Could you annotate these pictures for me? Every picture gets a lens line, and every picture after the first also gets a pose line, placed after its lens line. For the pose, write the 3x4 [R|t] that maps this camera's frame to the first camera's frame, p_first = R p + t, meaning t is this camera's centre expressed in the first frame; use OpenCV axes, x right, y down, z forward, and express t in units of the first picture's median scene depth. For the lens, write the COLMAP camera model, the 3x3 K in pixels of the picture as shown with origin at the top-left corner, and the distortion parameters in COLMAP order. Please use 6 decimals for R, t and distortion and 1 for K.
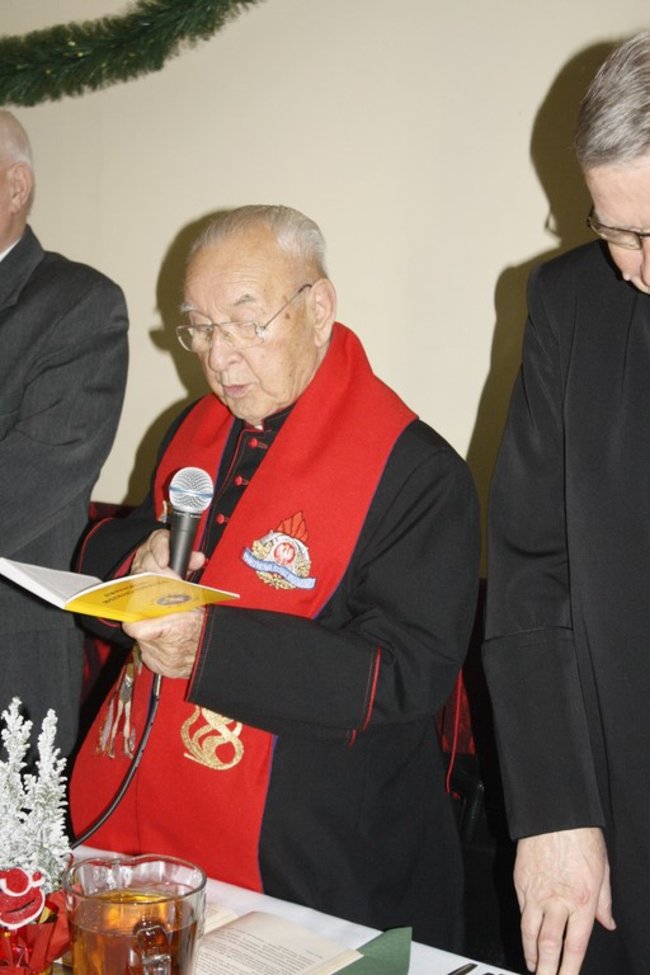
lens RADIAL K [[1857.8, 0, 325.4], [0, 1857.8, 526.9], [0, 0, 1]] dist [0.001734, 0.222046]
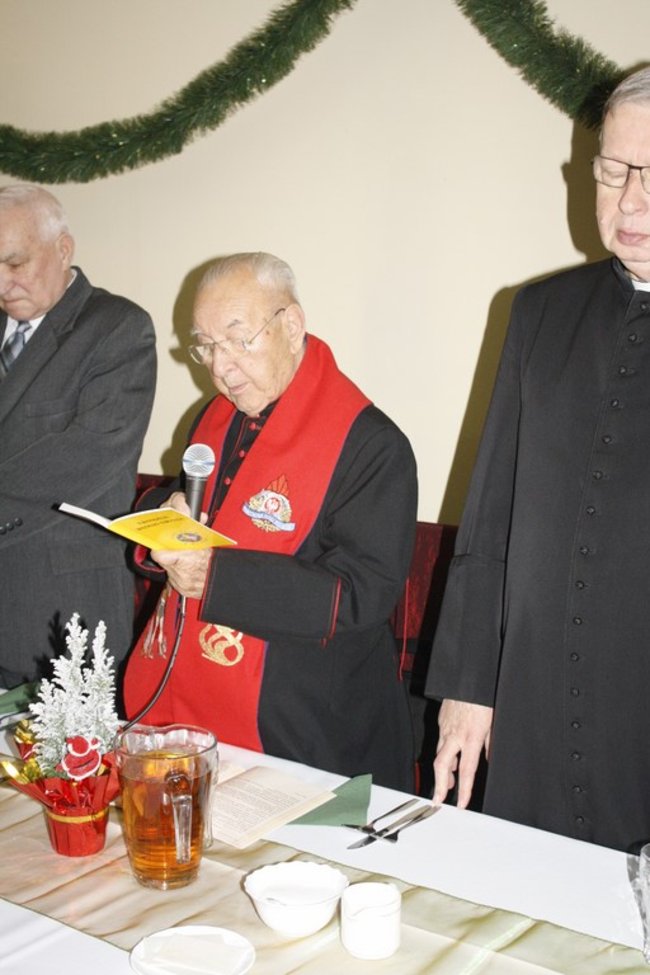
lens RADIAL K [[1418.9, 0, 325.0], [0, 1418.9, 487.5], [0, 0, 1]] dist [0.002946, -0.043967]
pose [[0.999571, -0.029058, -0.003691, 0.021739], [0.029048, 0.999574, -0.002953, 0.005485], [0.003775, 0.002844, 0.999989, -0.048640]]
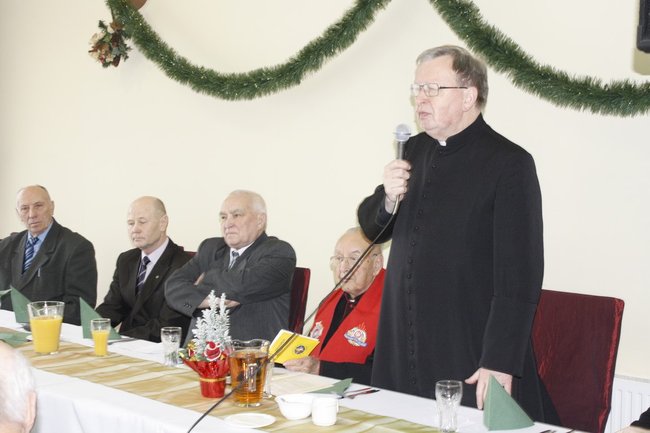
lens RADIAL K [[1147.8, 0, 325.0], [0, 1147.8, 216.5], [0, 0, 1]] dist [-0.021510, 0.046075]
pose [[0.989153, -0.025197, -0.144711, 0.265893], [0.010202, 0.994583, -0.103439, 0.145358], [0.146533, 0.100841, 0.984052, -0.789578]]
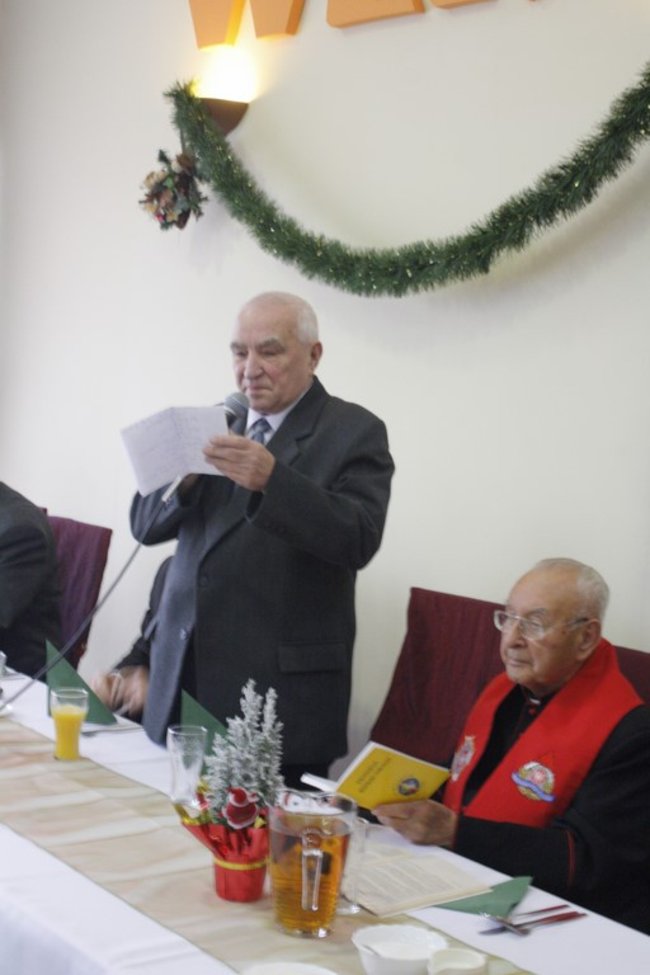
lens RADIAL K [[1613.1, 0, 325.0], [0, 1613.1, 487.5], [0, 0, 1]] dist [-0.049444, 0.032516]
pose [[0.960096, 0.047360, -0.275631, 0.214868], [-0.074400, 0.993295, -0.088480, 0.039755], [0.269592, 0.105456, 0.957183, -0.242973]]
